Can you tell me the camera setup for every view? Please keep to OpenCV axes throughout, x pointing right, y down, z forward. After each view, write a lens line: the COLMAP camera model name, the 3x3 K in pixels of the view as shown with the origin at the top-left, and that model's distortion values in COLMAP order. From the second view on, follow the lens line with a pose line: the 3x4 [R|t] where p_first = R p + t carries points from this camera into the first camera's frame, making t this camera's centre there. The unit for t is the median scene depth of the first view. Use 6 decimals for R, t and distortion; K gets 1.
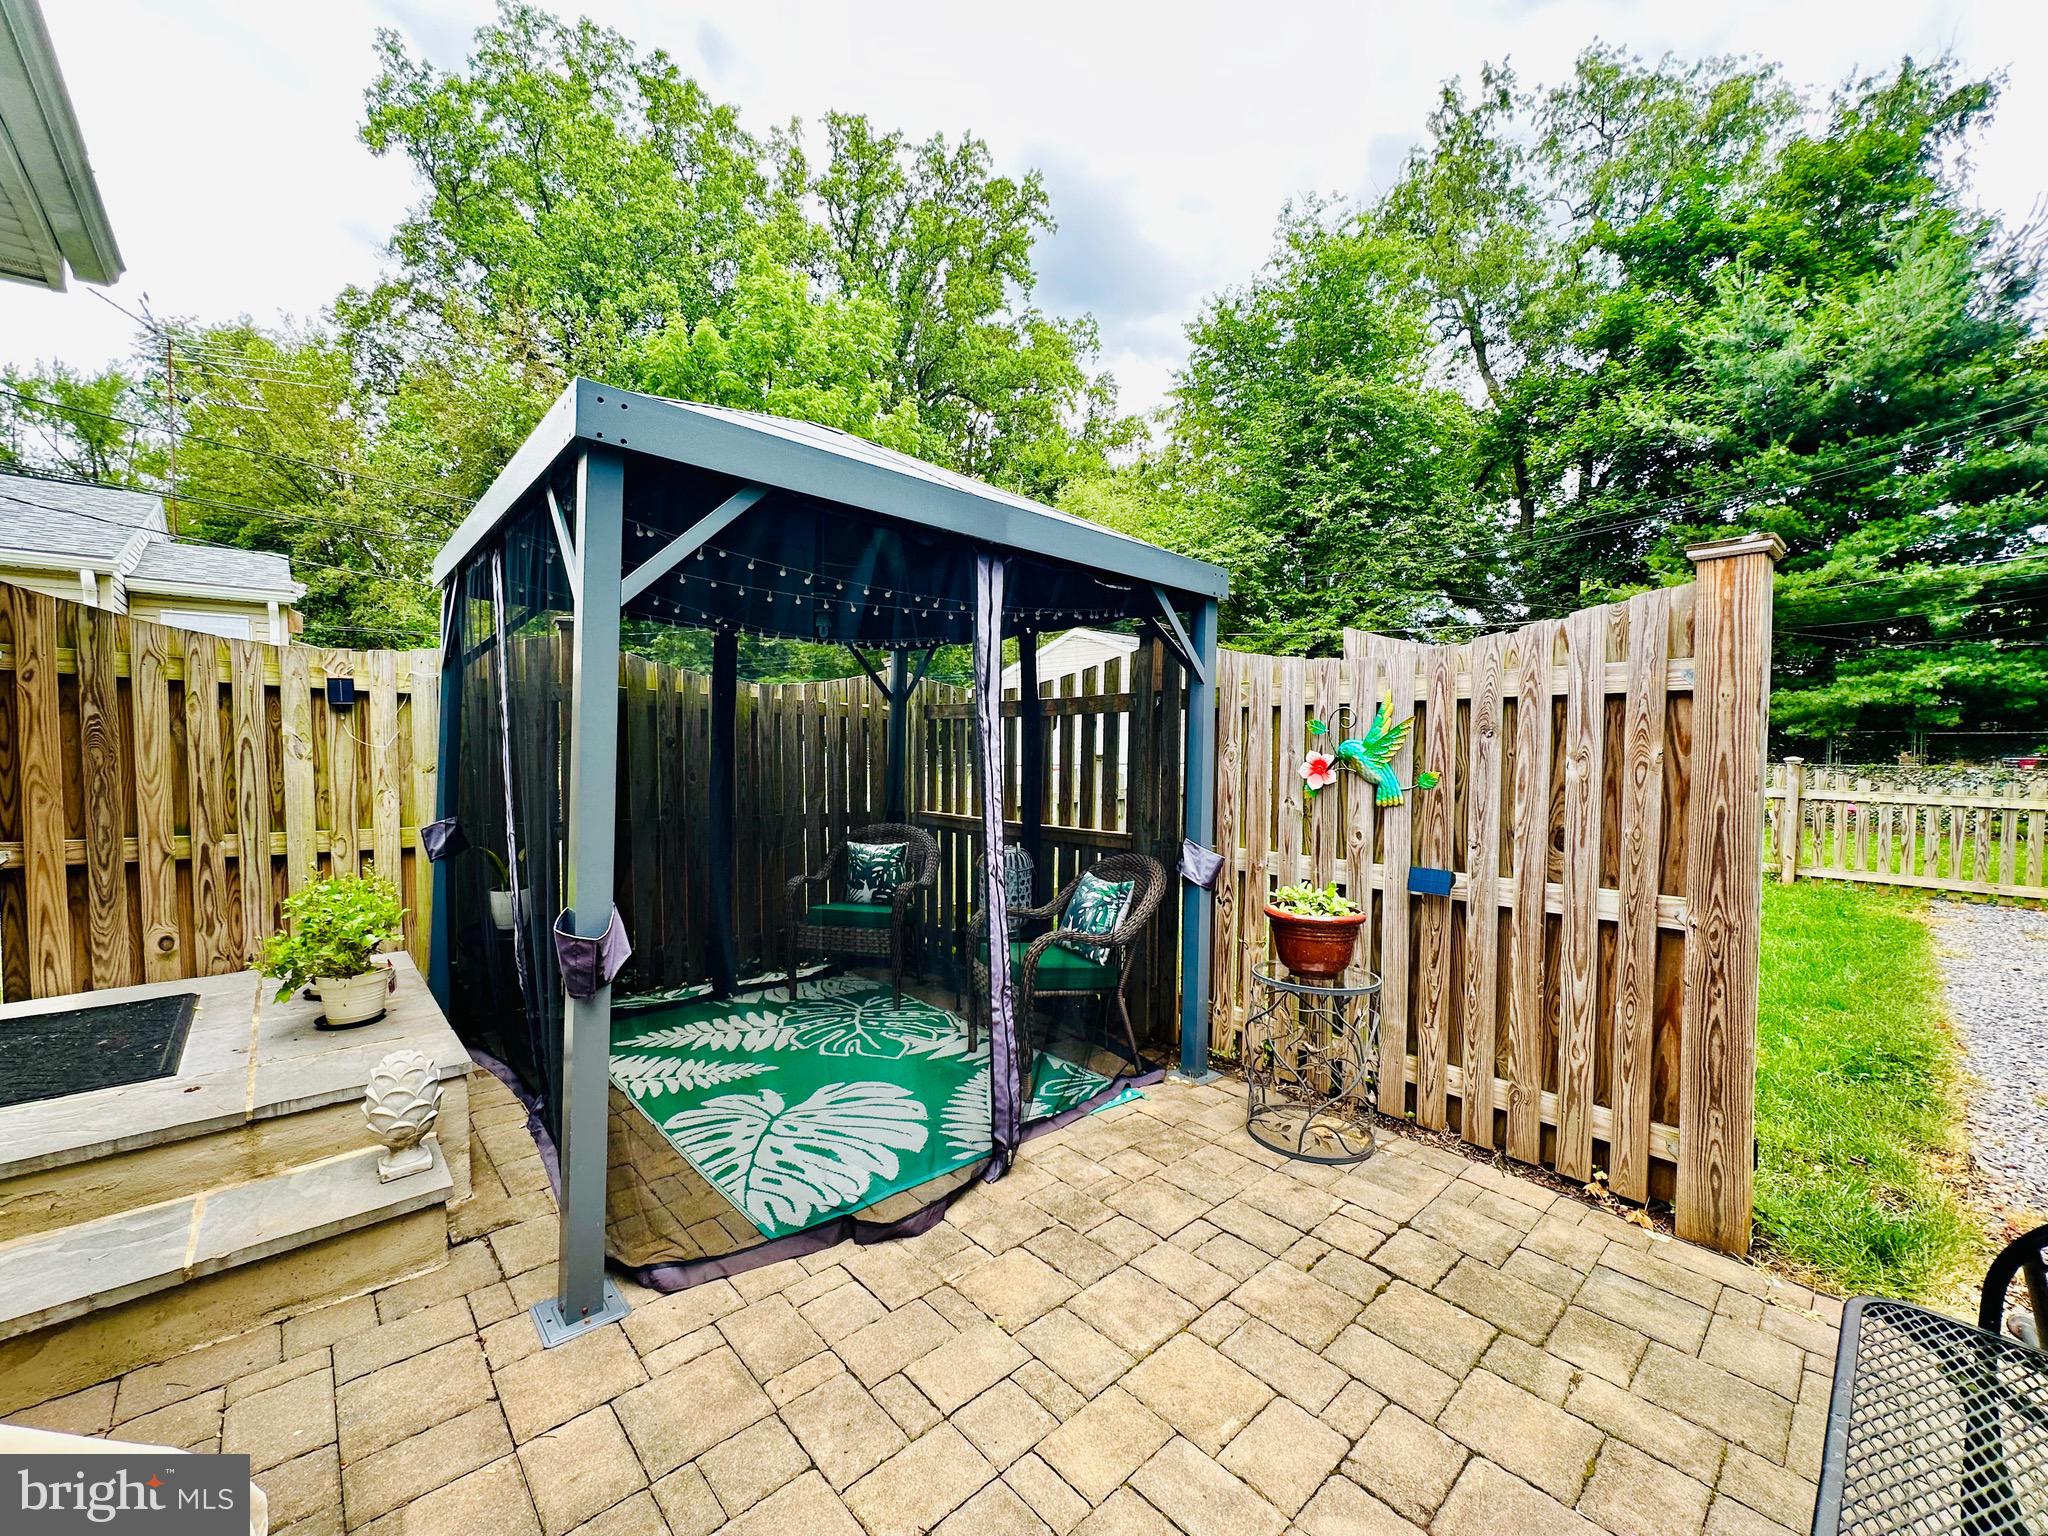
lens RADIAL K [[817.1, 0, 1027.5], [0, 817.1, 767.1], [0, 0, 1]] dist [0.001127, 0.000054]
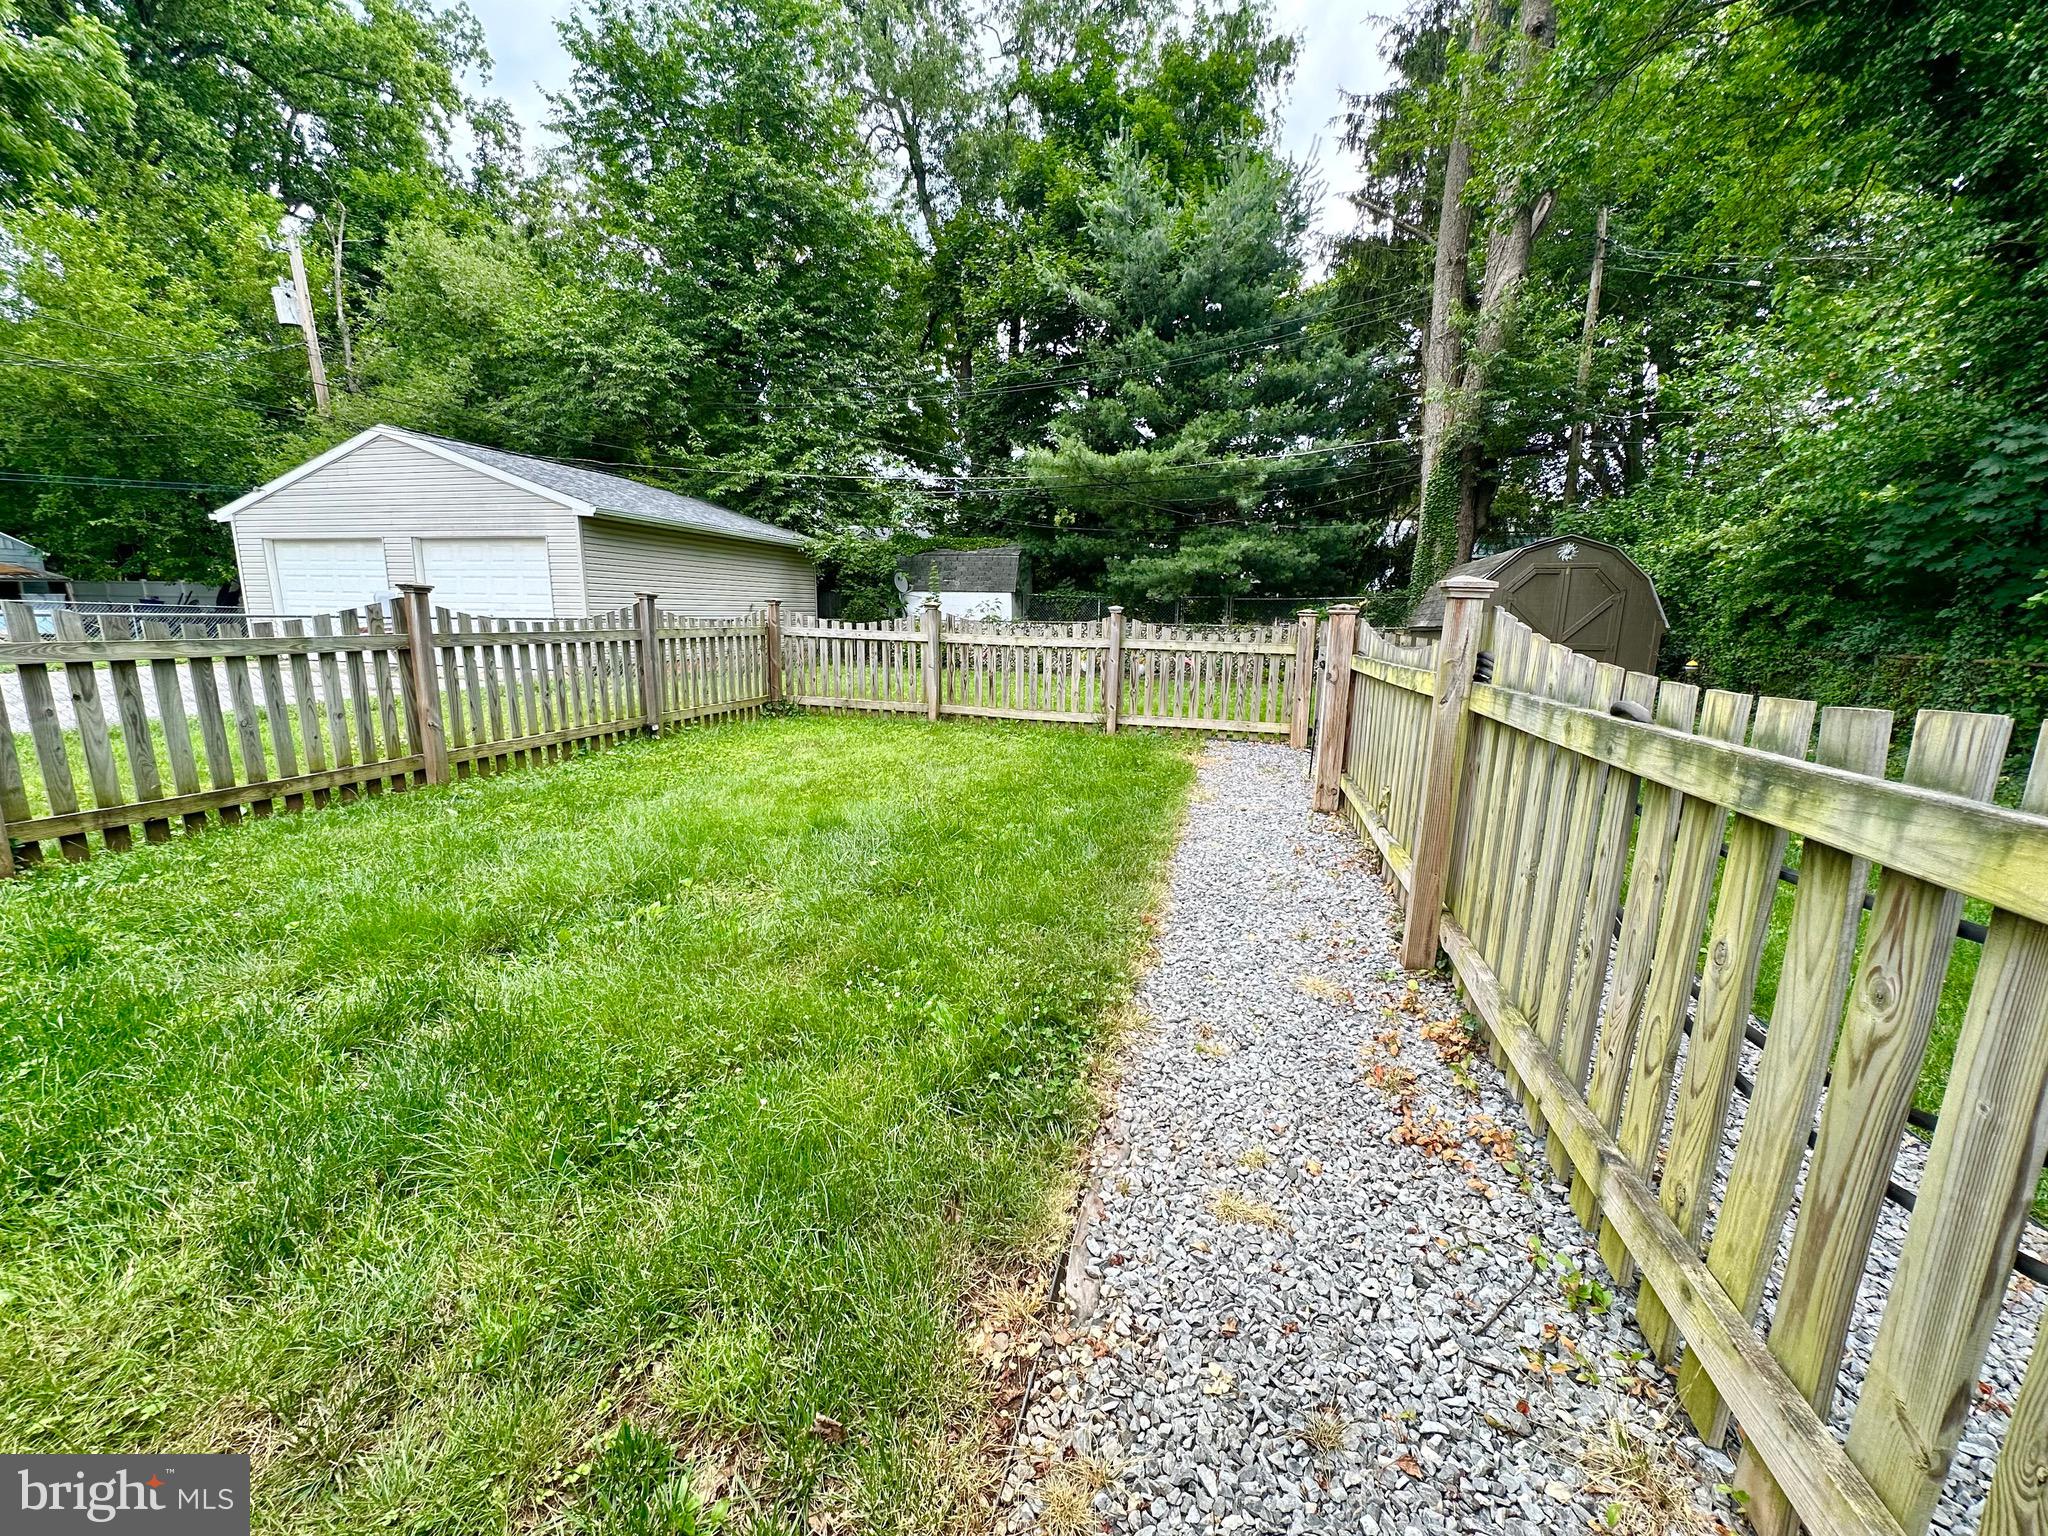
lens RADIAL K [[817.1, 0, 1027.5], [0, 817.1, 767.1], [0, 0, 1]] dist [0.001127, 0.000054]
pose [[0.841249, -0.091018, 0.532932, 0.337114], [0.005529, 0.987124, 0.159860, 0.024001], [-0.540620, -0.131535, 0.830920, 0.234188]]
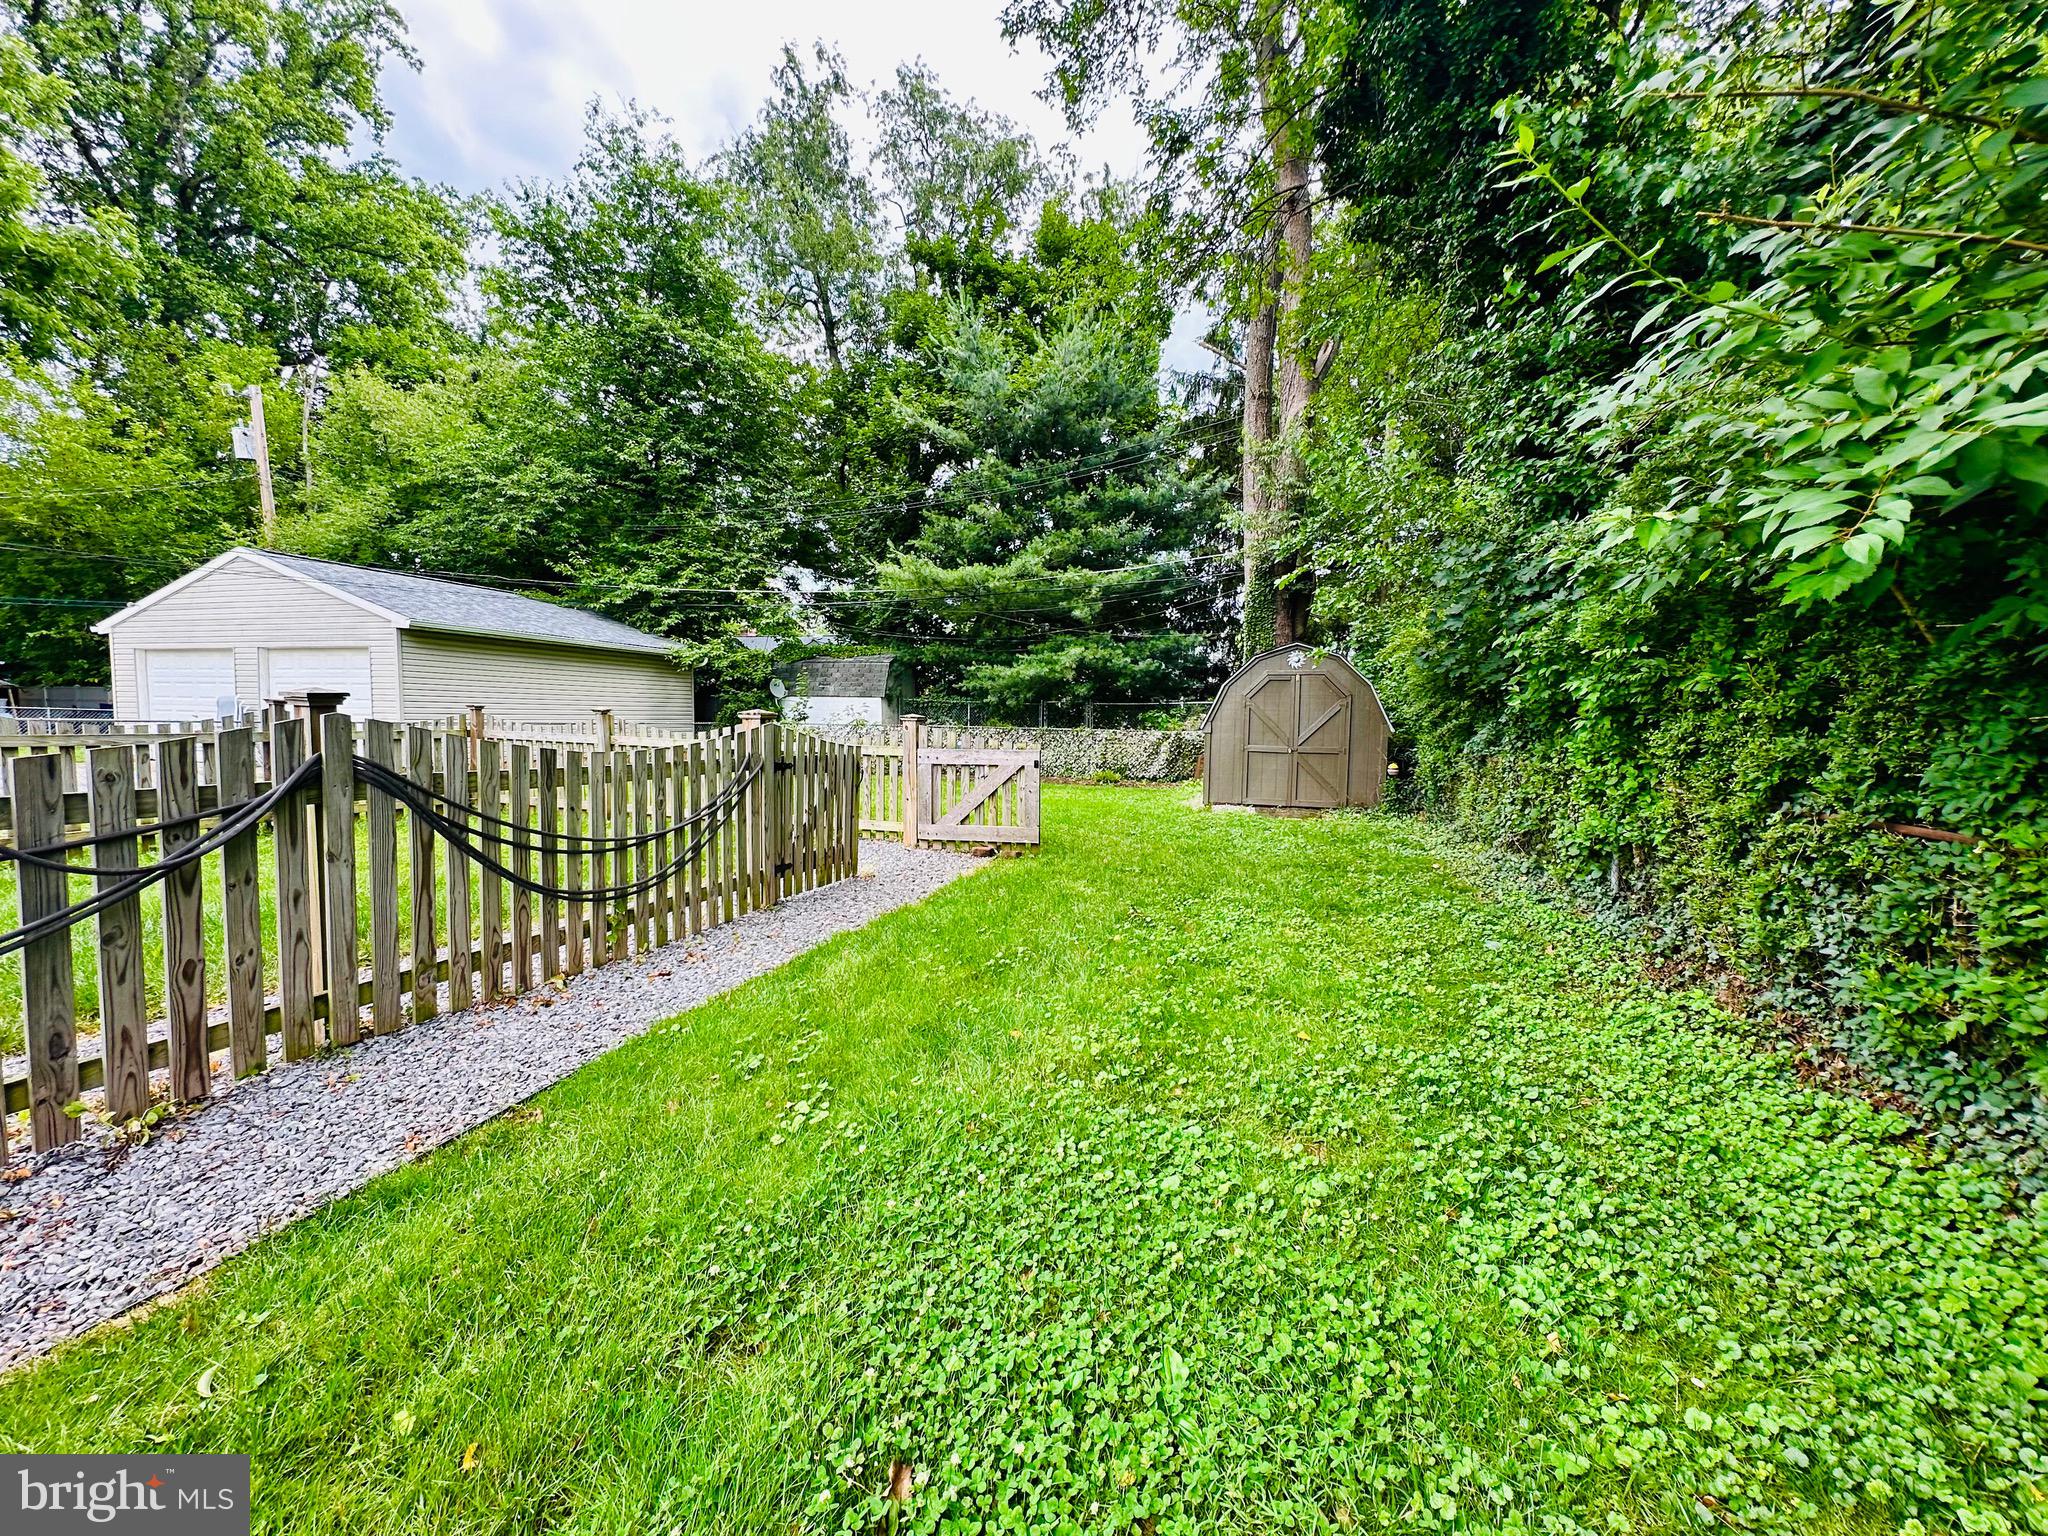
lens RADIAL K [[823.9, 0, 1030.5], [0, 823.9, 764.9], [0, 0, 1]] dist [-0.001928, -0.000004]
pose [[0.856400, -0.018848, 0.515969, 0.790969], [0.003455, 0.999520, 0.030777, 0.029370], [-0.516302, -0.024575, 0.856054, -0.106543]]
